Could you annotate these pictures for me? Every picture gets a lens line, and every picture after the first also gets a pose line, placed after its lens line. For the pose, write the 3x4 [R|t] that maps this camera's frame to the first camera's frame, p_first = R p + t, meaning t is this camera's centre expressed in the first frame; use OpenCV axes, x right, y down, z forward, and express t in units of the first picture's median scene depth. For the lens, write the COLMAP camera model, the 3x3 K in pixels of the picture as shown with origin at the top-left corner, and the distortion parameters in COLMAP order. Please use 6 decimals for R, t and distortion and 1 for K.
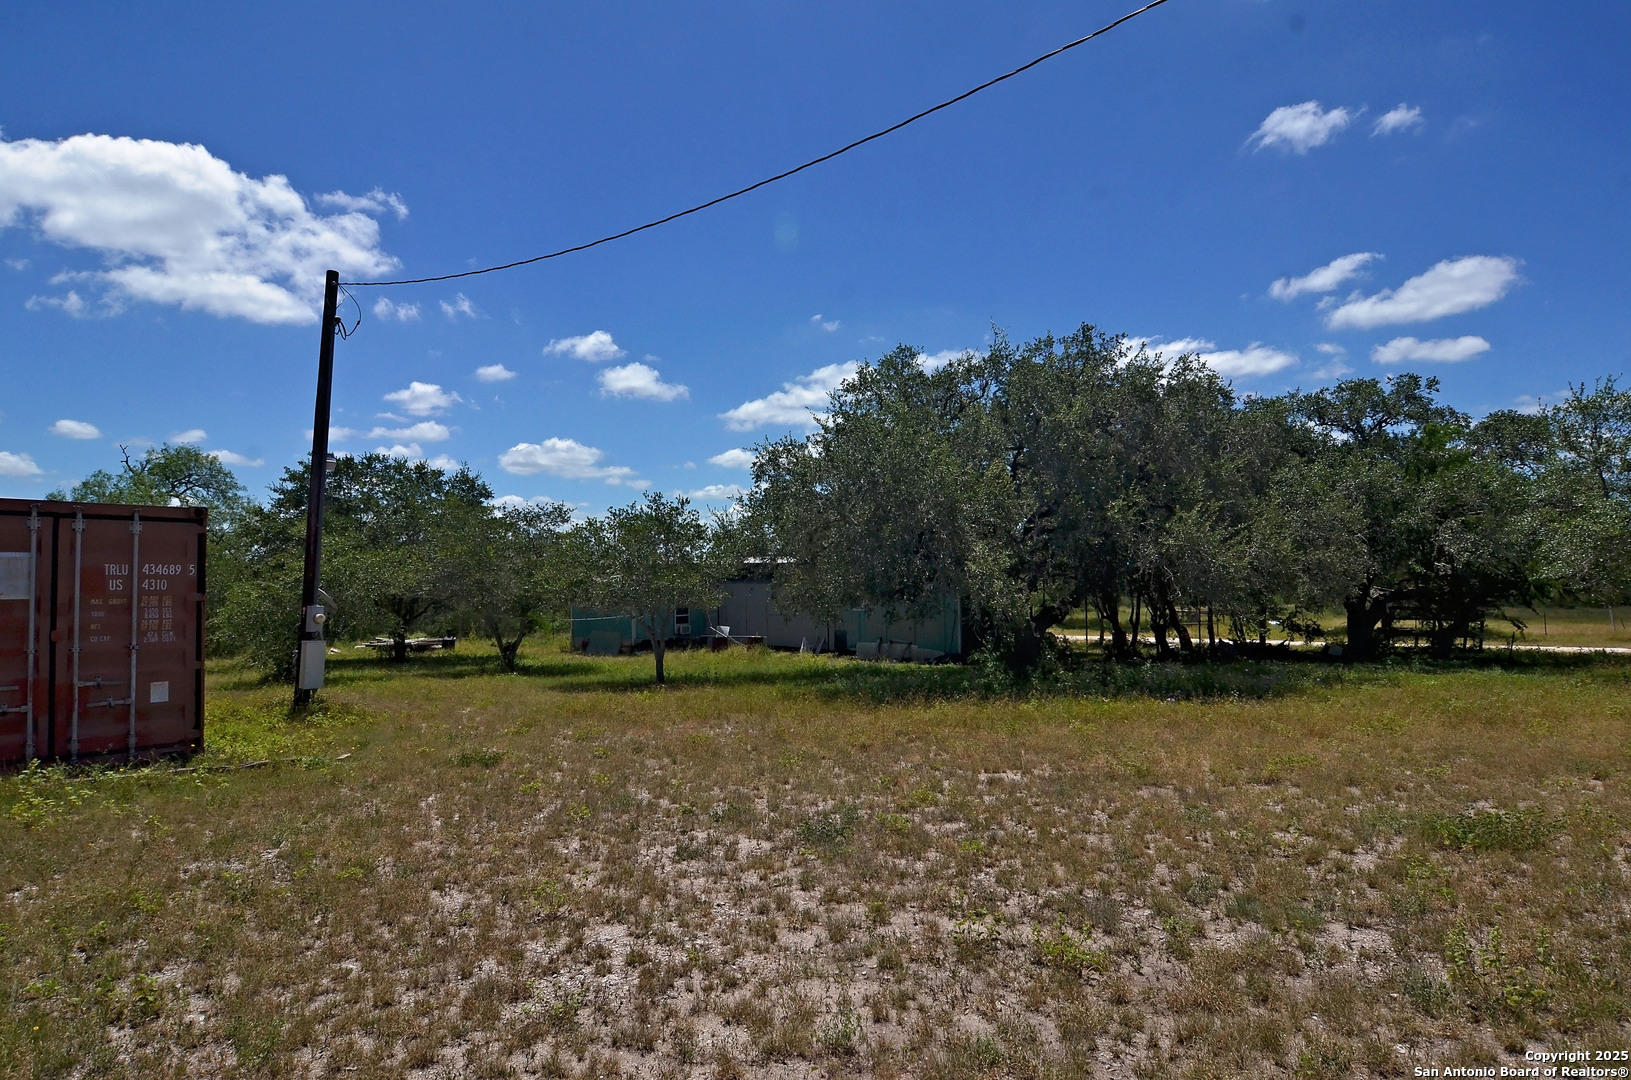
lens RADIAL K [[877.5, 0, 815.5], [0, 877.5, 540.0], [0, 0, 1]] dist [-0.022671, 0.000972]
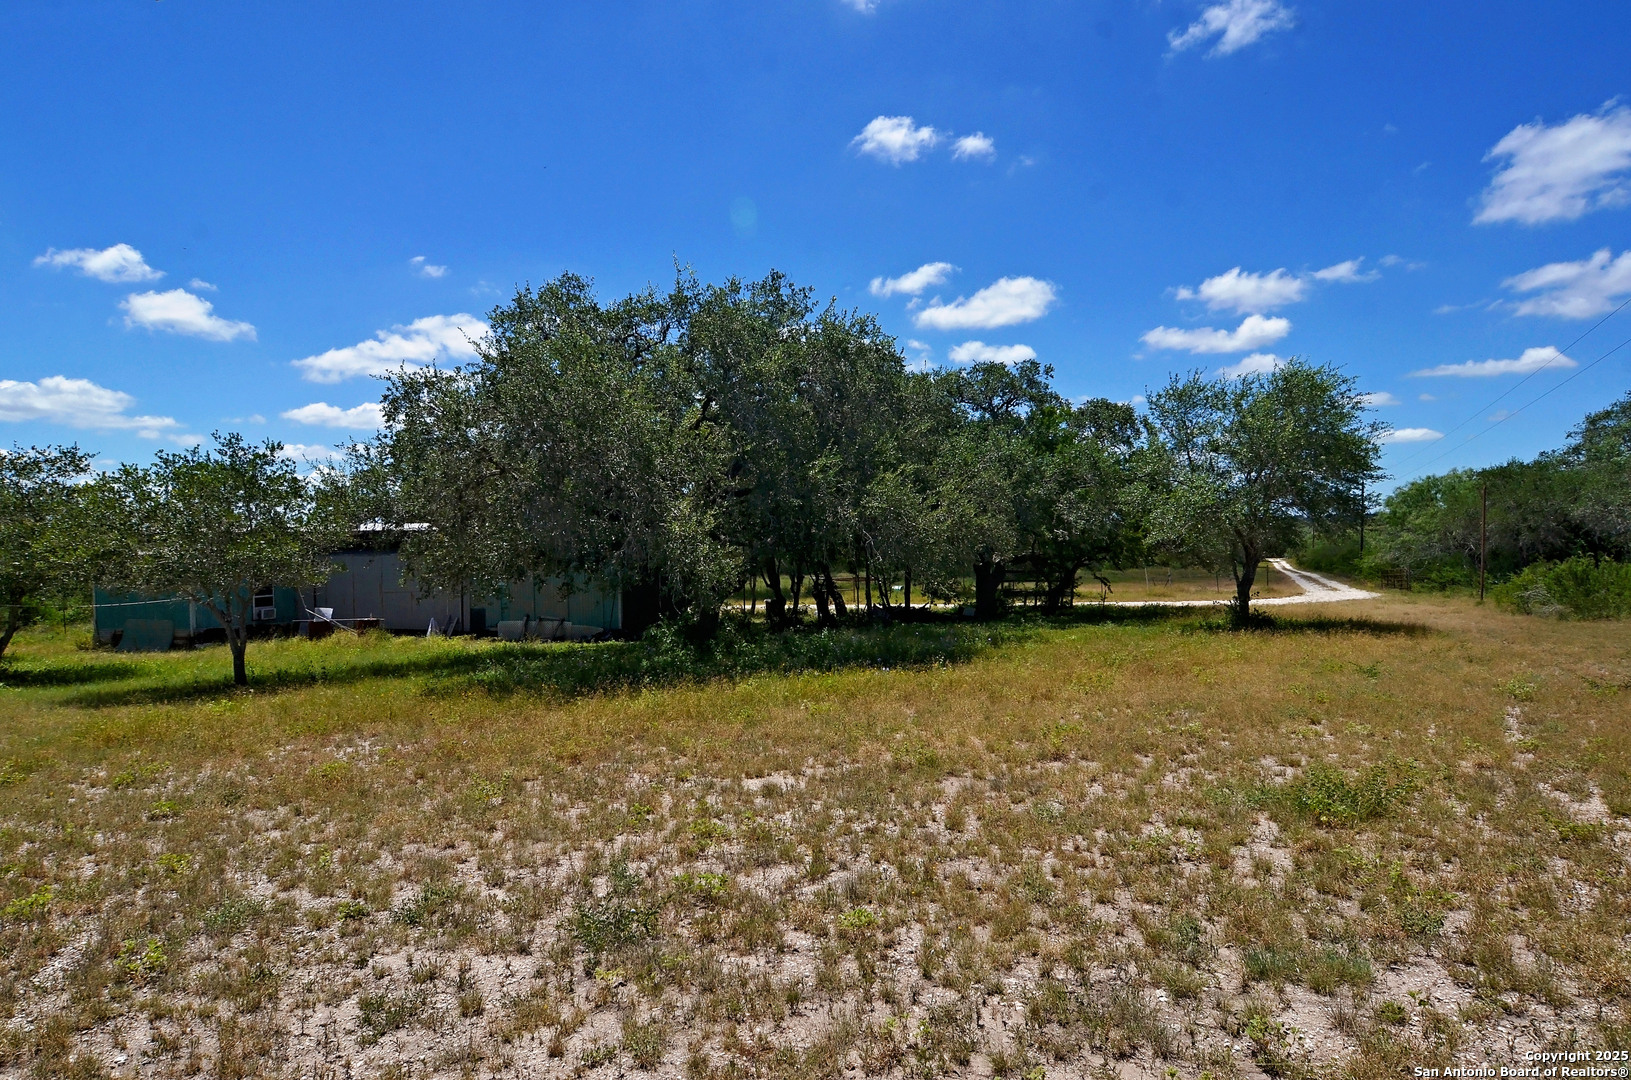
lens RADIAL K [[877.5, 0, 815.5], [0, 877.5, 540.0], [0, 0, 1]] dist [-0.022671, 0.000972]
pose [[0.909462, -0.002503, 0.415780, -0.034917], [-0.010784, 0.999503, 0.029606, 0.009434], [-0.415648, -0.031409, 0.908983, 0.107257]]
